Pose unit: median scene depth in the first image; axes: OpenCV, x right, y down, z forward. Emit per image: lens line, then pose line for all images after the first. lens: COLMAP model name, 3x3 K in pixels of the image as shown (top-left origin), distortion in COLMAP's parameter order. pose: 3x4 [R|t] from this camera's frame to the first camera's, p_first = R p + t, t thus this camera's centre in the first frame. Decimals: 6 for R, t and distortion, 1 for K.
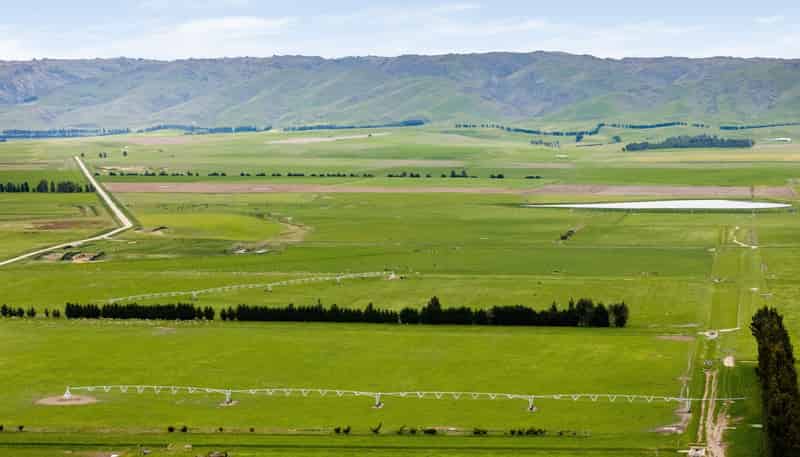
lens RADIAL K [[1665.3, 0, 400.0], [0, 1665.3, 228.5], [0, 0, 1]] dist [0.010446, -0.496945]
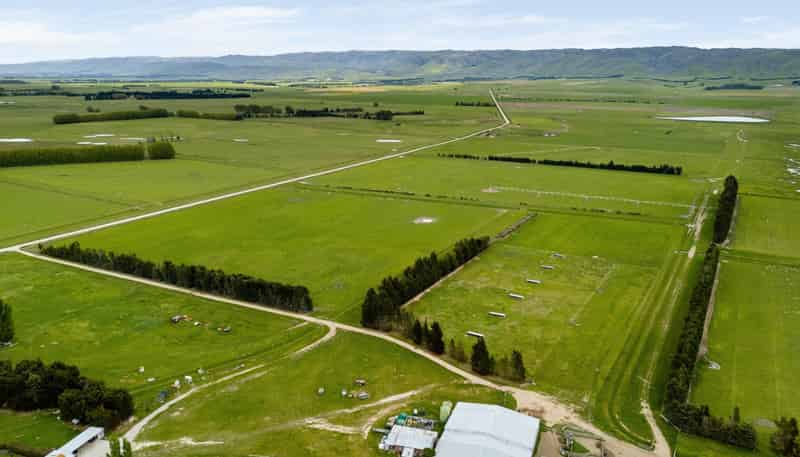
lens RADIAL K [[585.2, 0, 400.0], [0, 585.2, 228.5], [0, 0, 1]] dist [0.076410, -0.079424]
pose [[0.944393, 0.095616, -0.314610, 0.006941], [-0.031126, 0.978487, 0.203947, -0.043347], [0.327342, -0.182813, 0.927053, -0.132102]]
